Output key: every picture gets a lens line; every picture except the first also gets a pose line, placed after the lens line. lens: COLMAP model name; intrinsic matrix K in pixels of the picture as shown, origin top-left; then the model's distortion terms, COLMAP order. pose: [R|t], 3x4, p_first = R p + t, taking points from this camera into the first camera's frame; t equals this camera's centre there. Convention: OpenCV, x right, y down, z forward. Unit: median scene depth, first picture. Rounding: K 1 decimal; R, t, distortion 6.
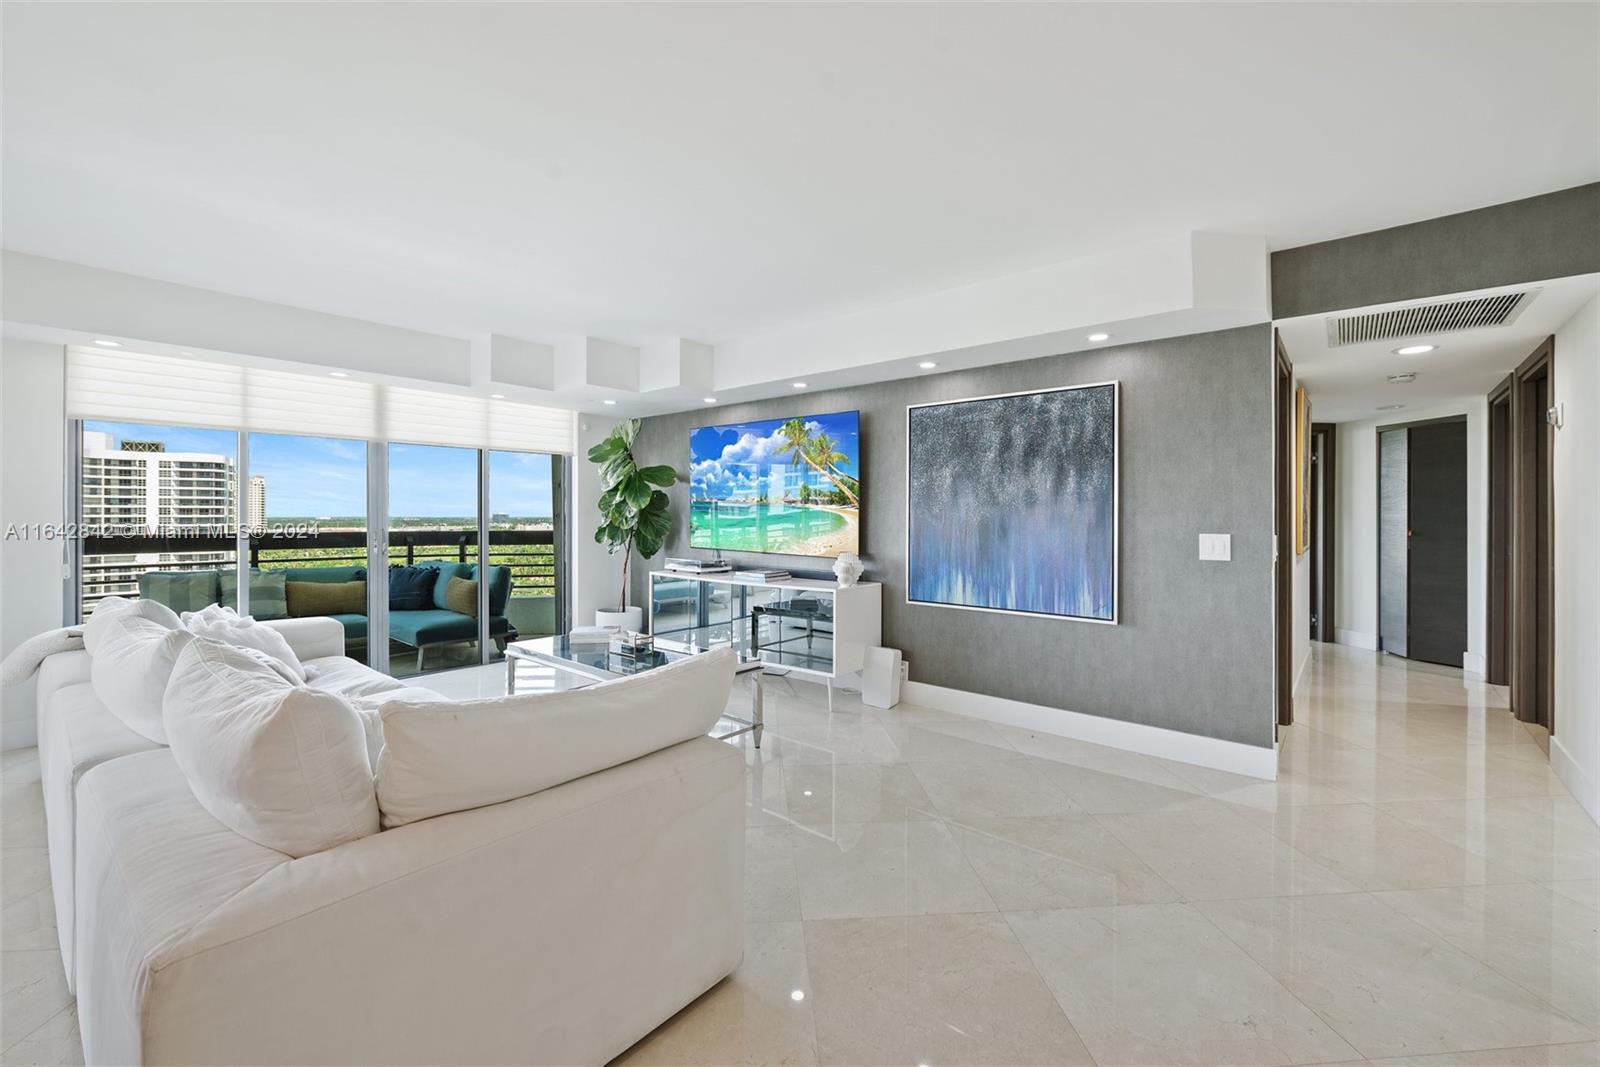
lens RADIAL K [[644.4, 0, 807.0], [0, 644.4, 515.0], [0, 0, 1]] dist [-0.002508, -0.000369]
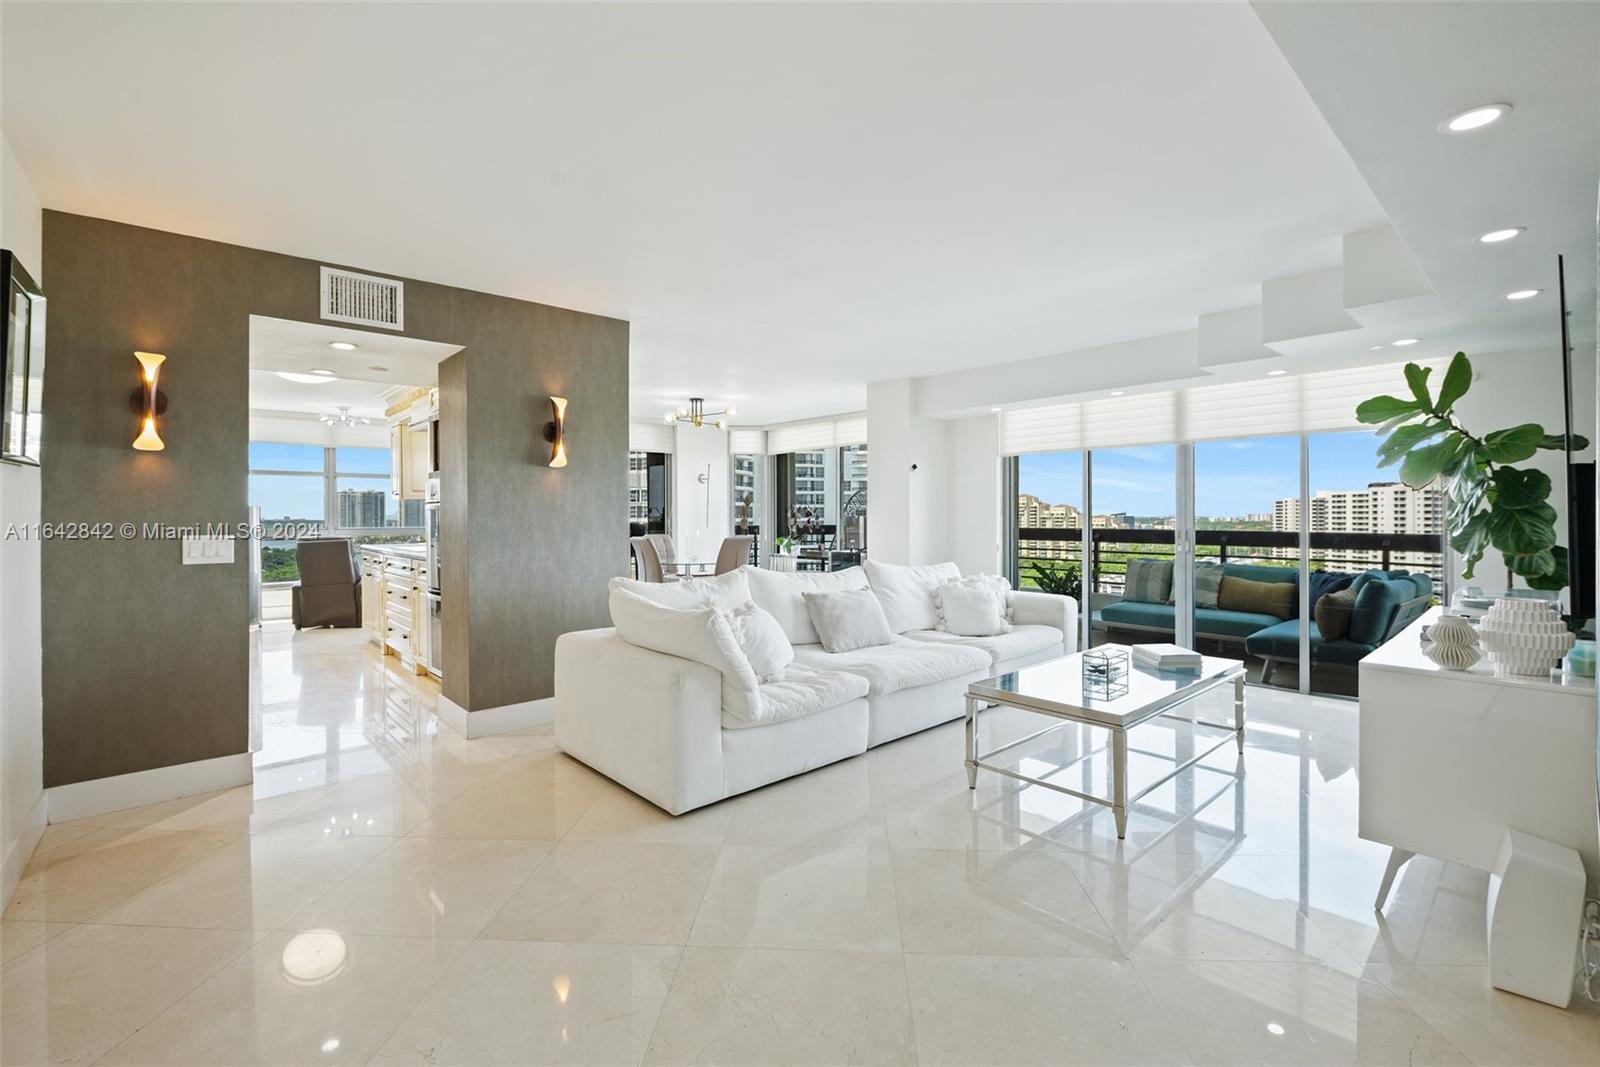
lens RADIAL K [[713.5, 0, 824.4], [0, 713.5, 504.4], [0, 0, 1]] dist [0.000066, 0.000150]
pose [[-0.117046, -0.016802, -0.992984, 0.527993], [0.002828, 0.999847, -0.017252, 0.002812], [0.993123, -0.004827, -0.116980, 0.537343]]
